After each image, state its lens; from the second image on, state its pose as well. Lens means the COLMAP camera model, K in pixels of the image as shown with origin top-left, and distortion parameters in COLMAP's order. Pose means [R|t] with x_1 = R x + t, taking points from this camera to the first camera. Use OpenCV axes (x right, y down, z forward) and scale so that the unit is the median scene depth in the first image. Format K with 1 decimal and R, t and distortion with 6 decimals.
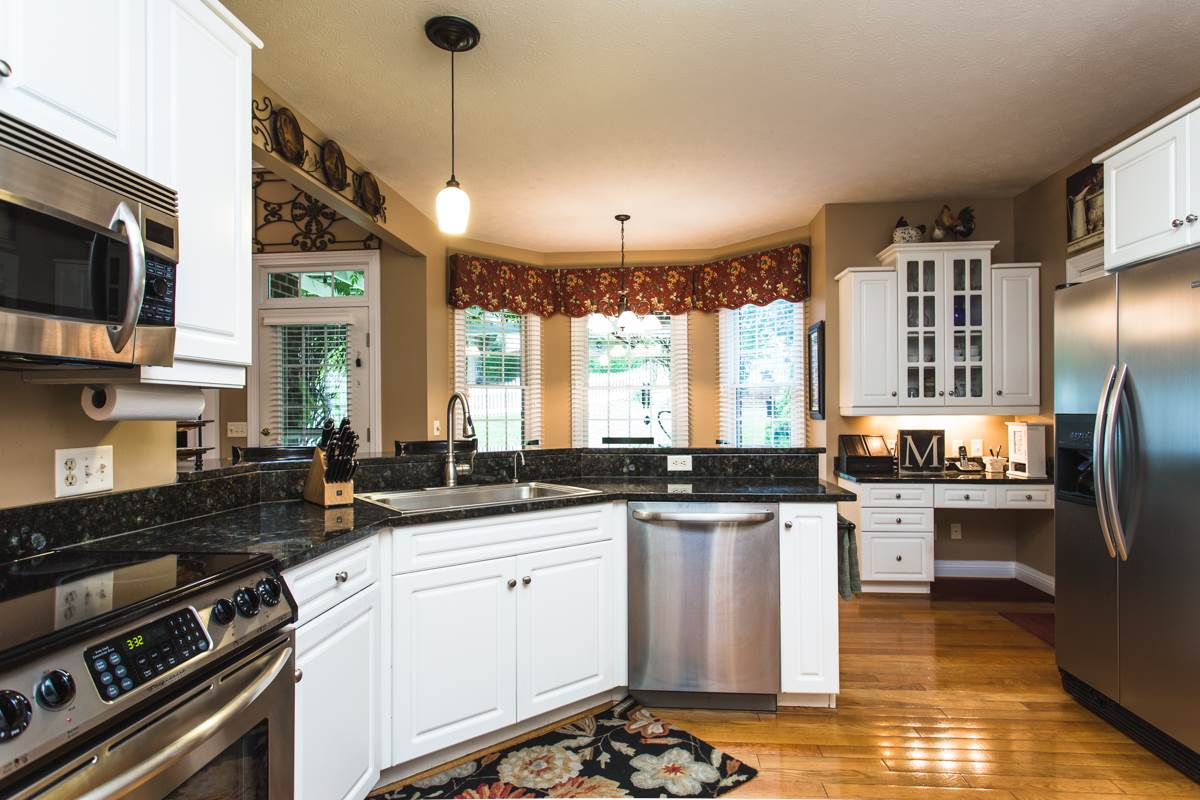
lens RADIAL K [[636.8, 0, 607.6], [0, 636.8, 404.9], [0, 0, 1]] dist [0.007310, 0.000234]
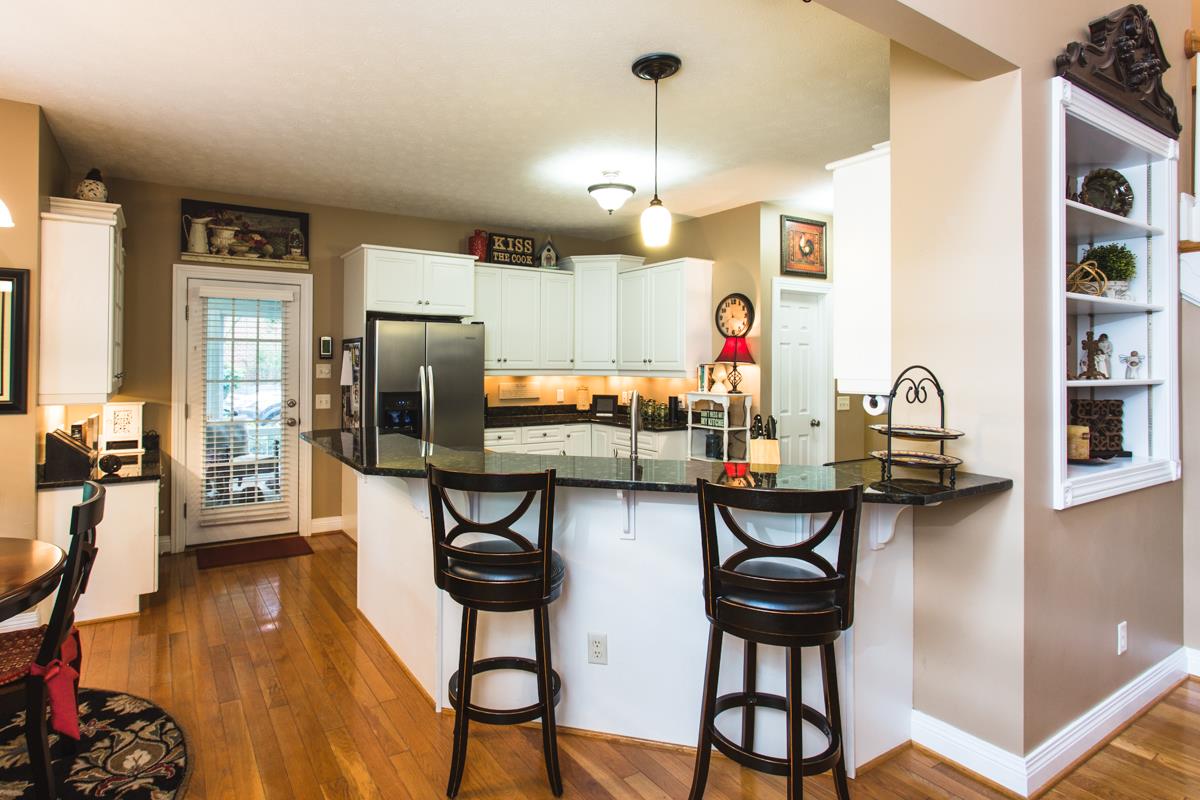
lens RADIAL K [[636.8, 0, 531.6], [0, 636.8, 355.1], [0, 0, 1]] dist [0.007310, 0.000234]
pose [[-0.579974, 0.013246, 0.814527, -0.507098], [-0.006548, 0.999760, -0.020921, -0.027849], [-0.814609, -0.017467, -0.579748, 0.902030]]
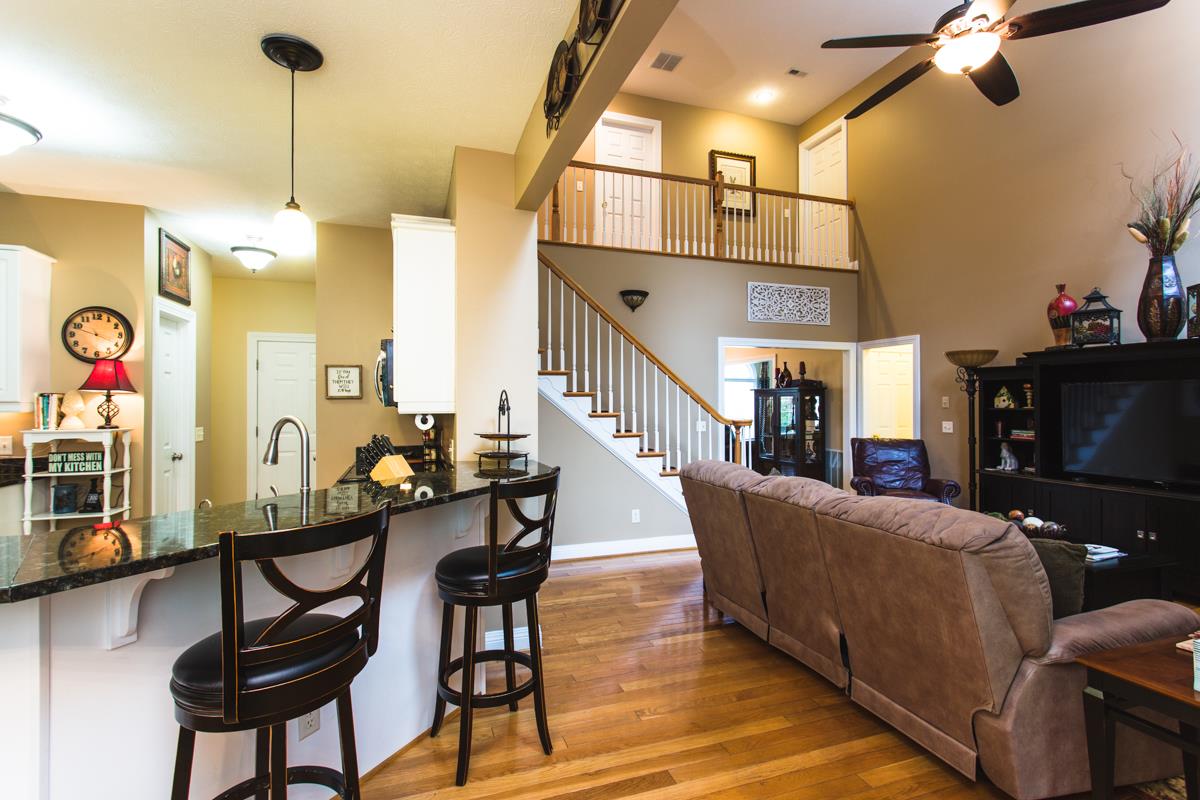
lens RADIAL K [[570.8, 0, 610.3], [0, 570.8, 397.7], [0, 0, 1]] dist [-0.002384, -0.000548]
pose [[-0.910044, 0.004482, -0.414488, -0.180133], [0.010027, 0.999887, -0.011204, -0.016586], [0.414391, -0.014352, -0.909986, 0.994205]]
